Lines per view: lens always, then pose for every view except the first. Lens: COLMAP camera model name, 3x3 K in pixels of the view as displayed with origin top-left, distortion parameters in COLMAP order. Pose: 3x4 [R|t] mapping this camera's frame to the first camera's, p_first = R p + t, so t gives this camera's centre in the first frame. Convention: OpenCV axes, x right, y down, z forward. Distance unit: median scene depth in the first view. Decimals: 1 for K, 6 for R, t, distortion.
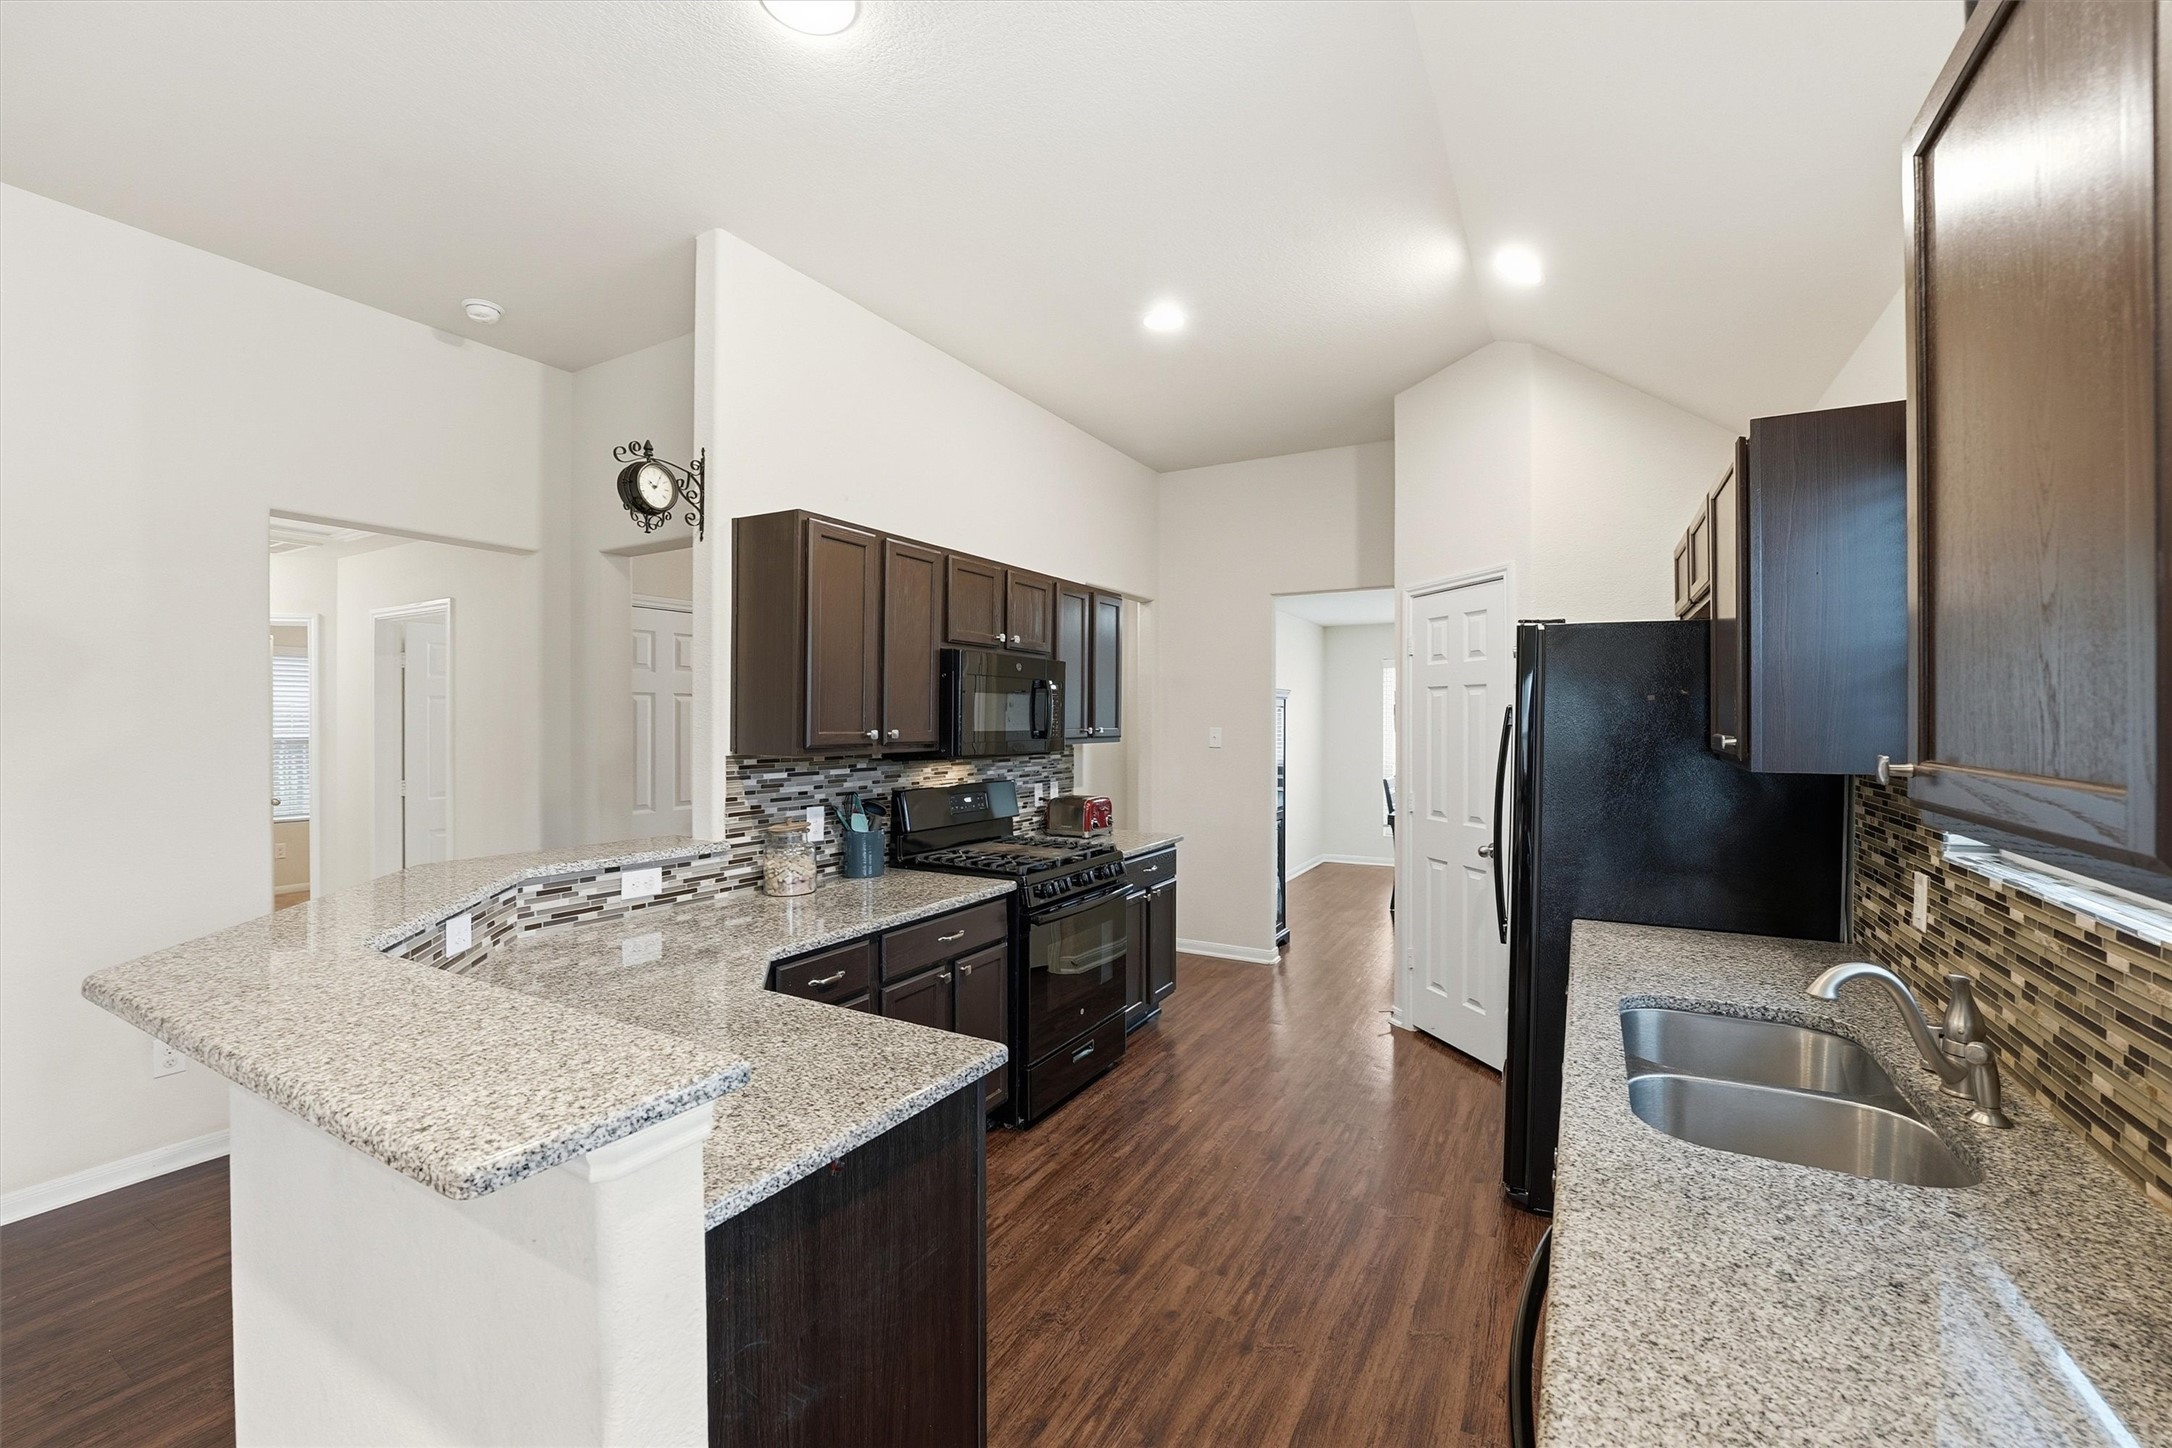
lens RADIAL K [[890.2, 0, 1103.2], [0, 890.2, 720.6], [0, 0, 1]] dist [-0.025888, -0.000056]
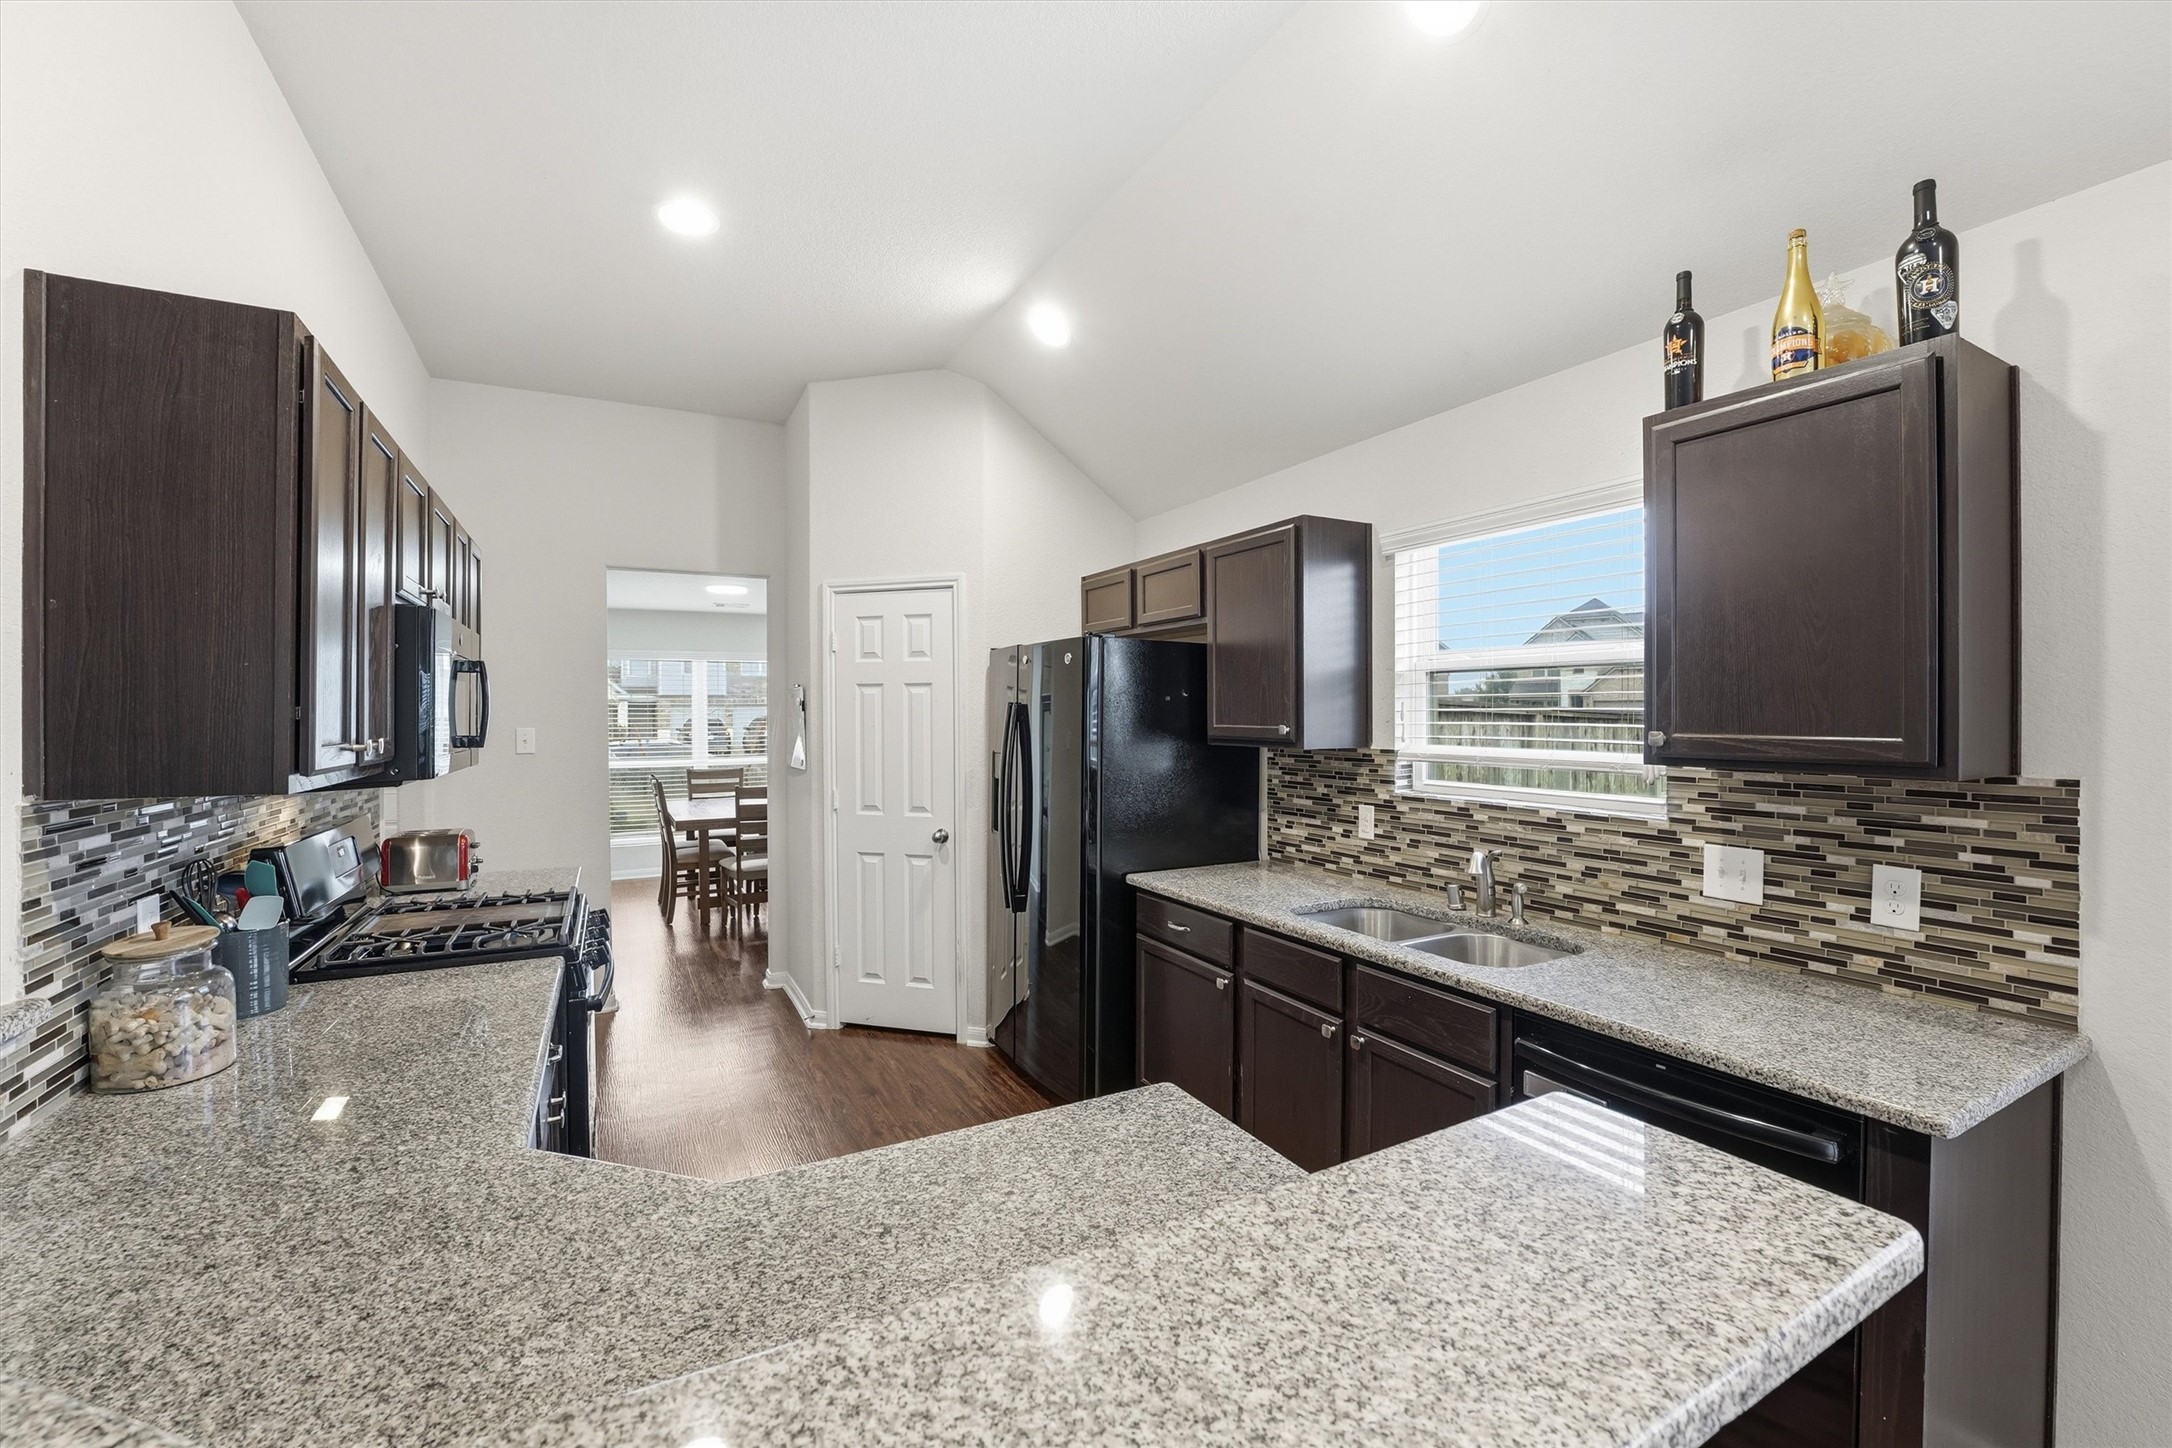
lens RADIAL K [[890.2, 0, 1101.4], [0, 890.2, 719.1], [0, 0, 1]] dist [-0.025888, -0.000056]
pose [[0.535389, -0.007578, 0.844572, -0.487490], [0.006391, 0.999967, 0.004921, -0.002492], [-0.844582, 0.002763, 0.535420, 0.314299]]
